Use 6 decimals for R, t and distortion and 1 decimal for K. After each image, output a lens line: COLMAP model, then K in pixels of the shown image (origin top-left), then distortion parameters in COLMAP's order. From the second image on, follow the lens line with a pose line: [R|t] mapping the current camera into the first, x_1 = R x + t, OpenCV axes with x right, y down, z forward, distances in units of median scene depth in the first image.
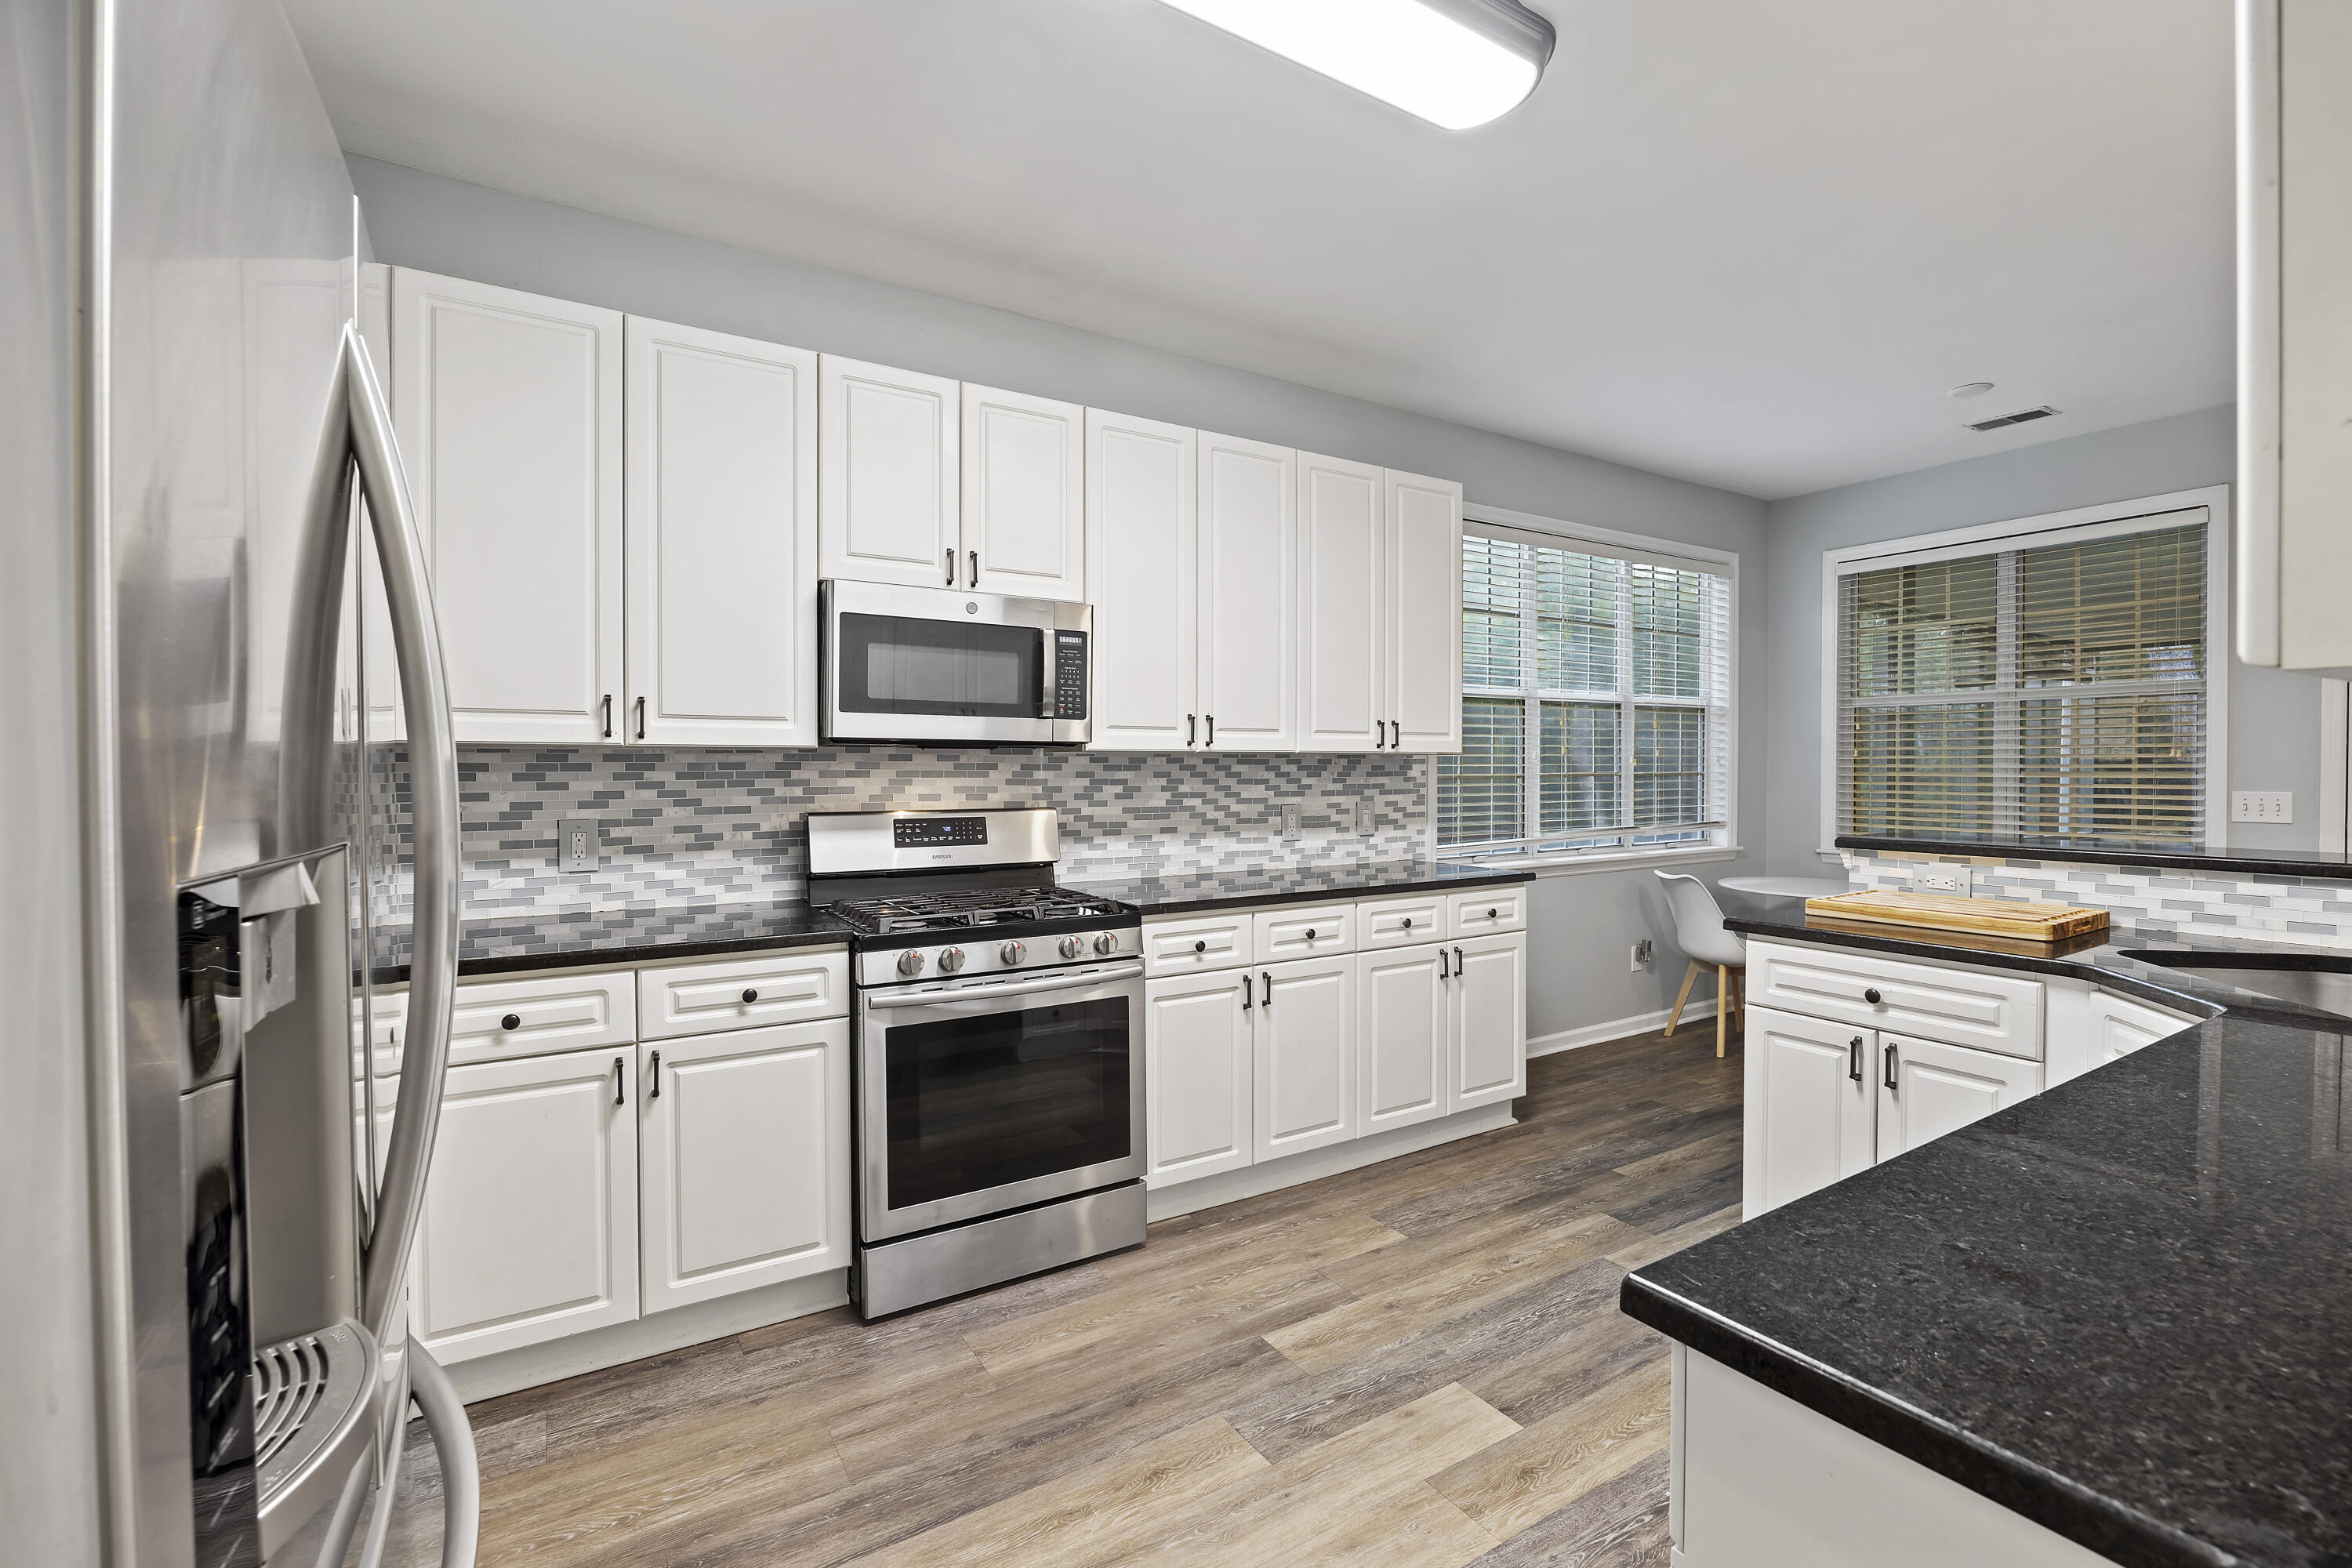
lens RADIAL K [[1015.7, 0, 1185.4], [0, 1015.7, 780.8], [0, 0, 1]] dist [-0.016159, 0.000044]
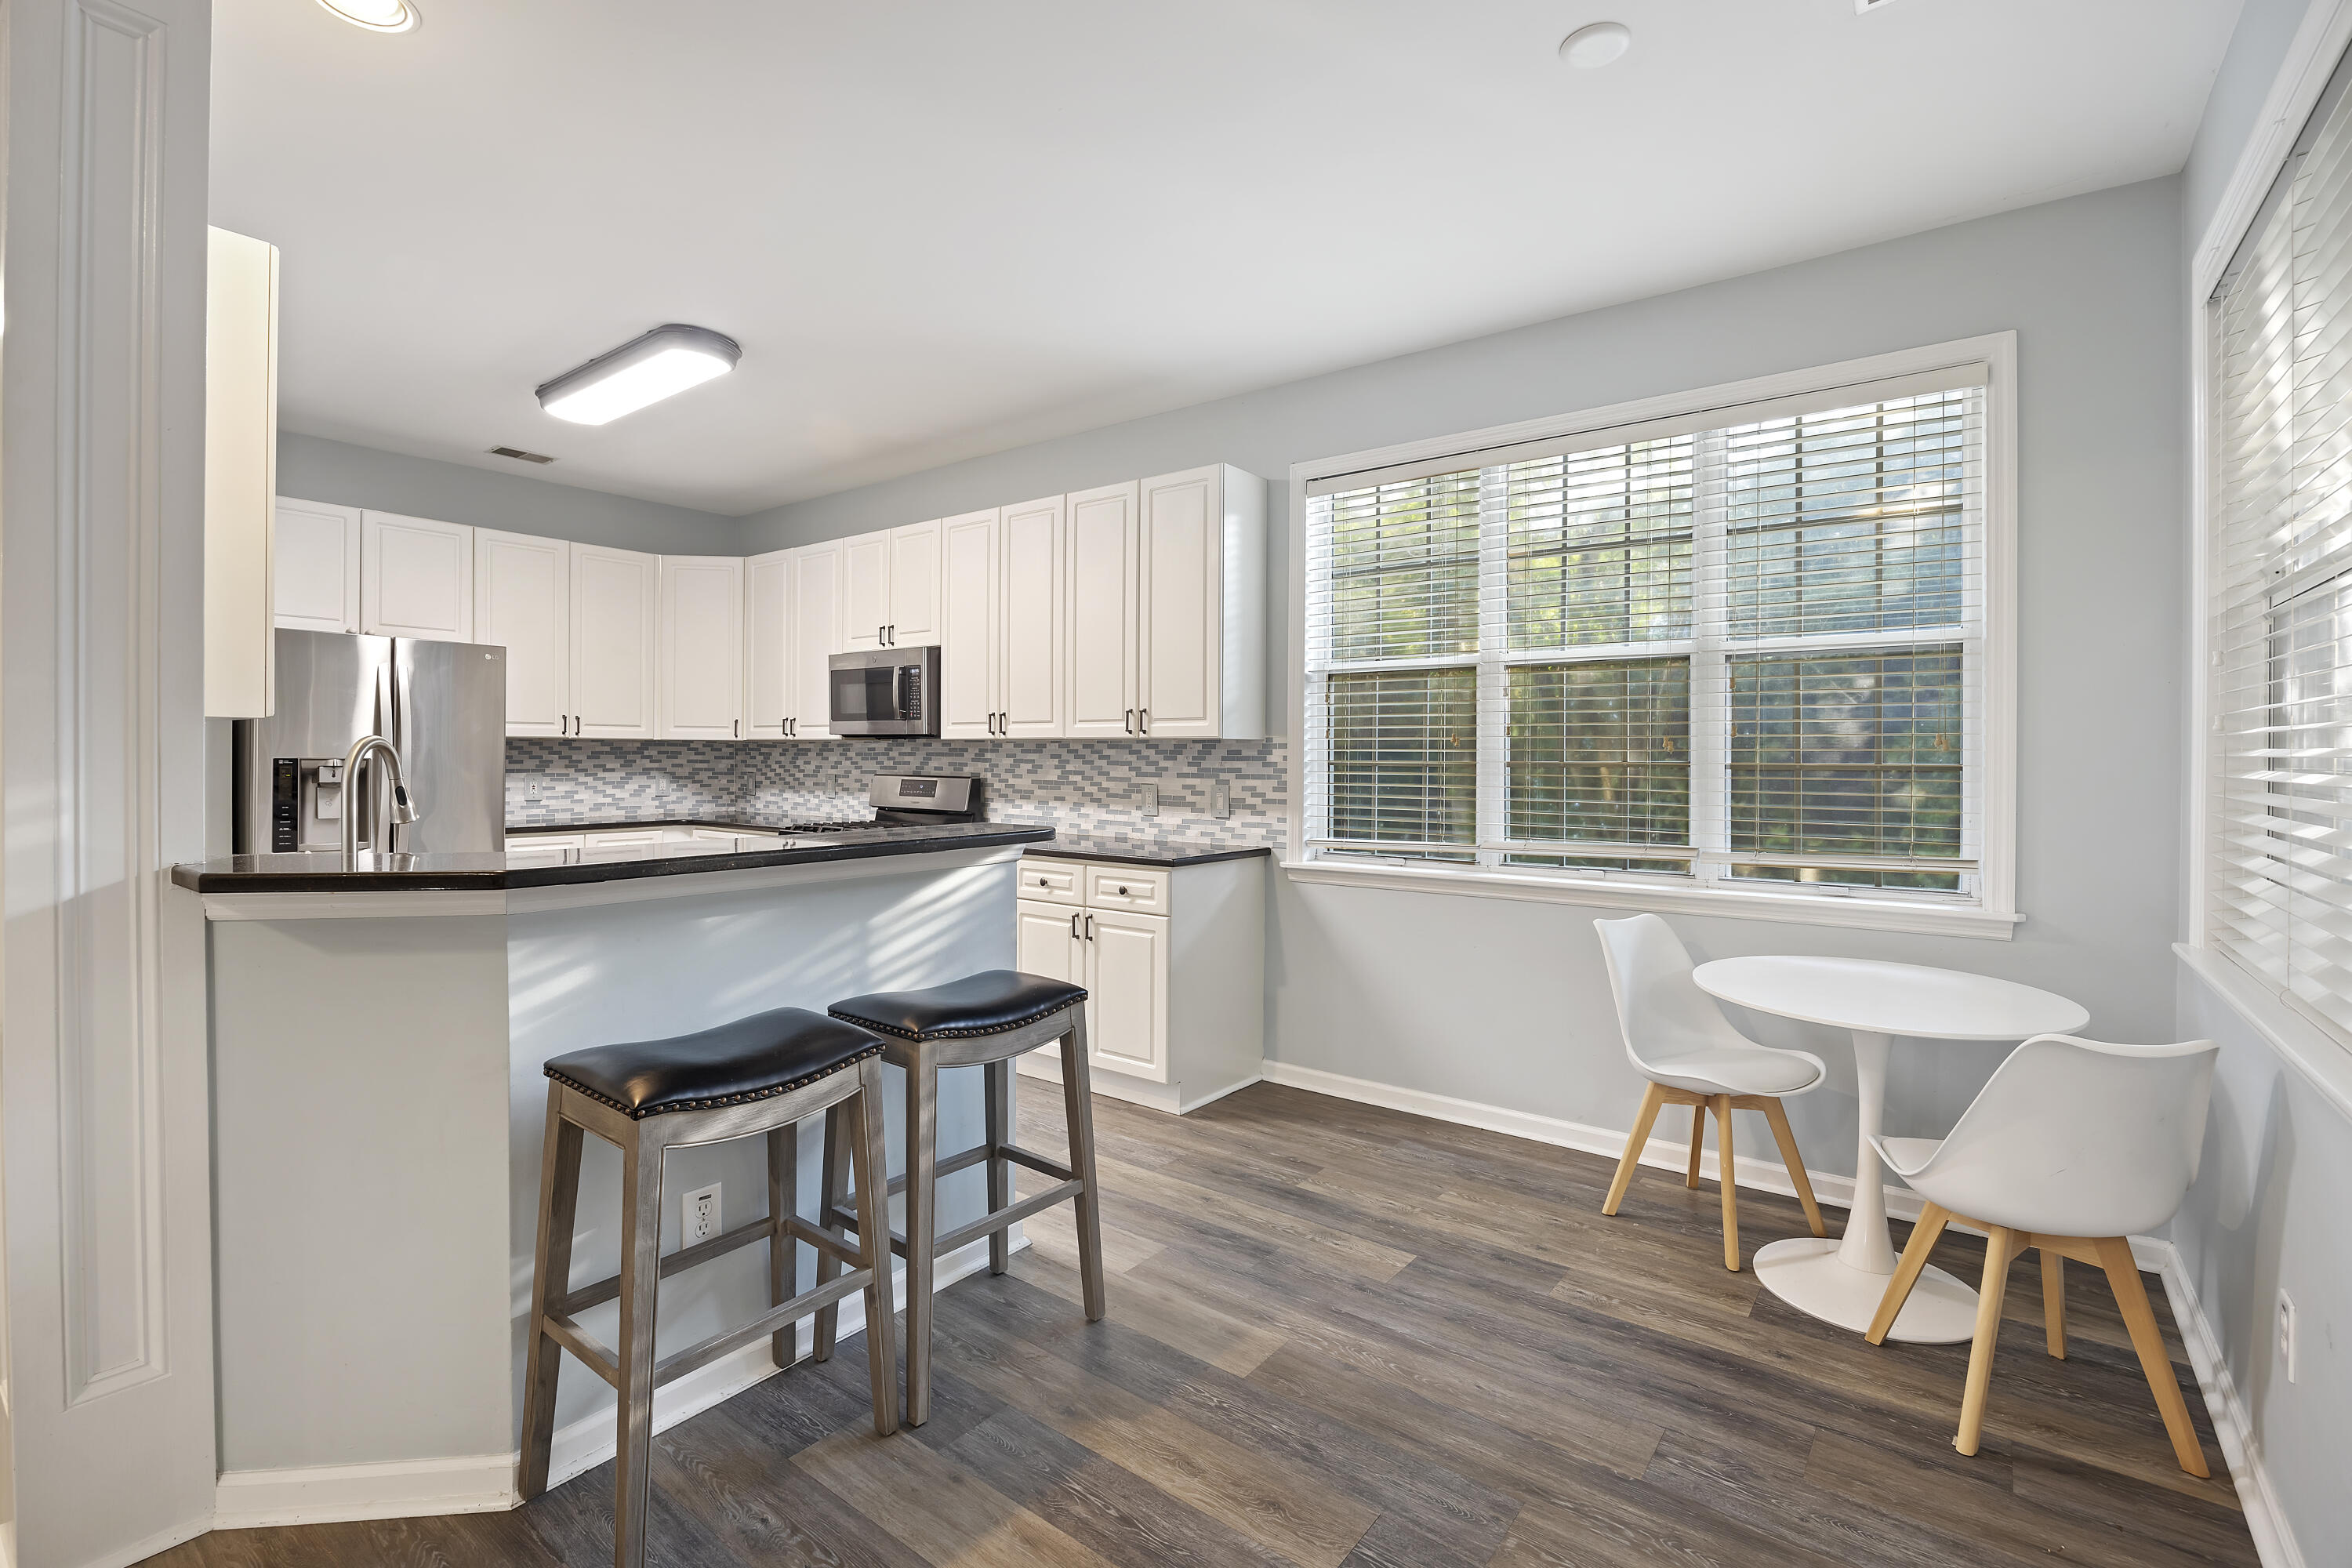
lens RADIAL K [[1051.5, 0, 1178.1], [0, 1051.5, 764.5], [0, 0, 1]] dist [-0.018098, 0.000062]
pose [[0.364023, 0.011648, -0.931317, 1.278475], [-0.019798, 0.999793, 0.004766, -0.005166], [0.931180, 0.016703, 0.364178, 0.629577]]
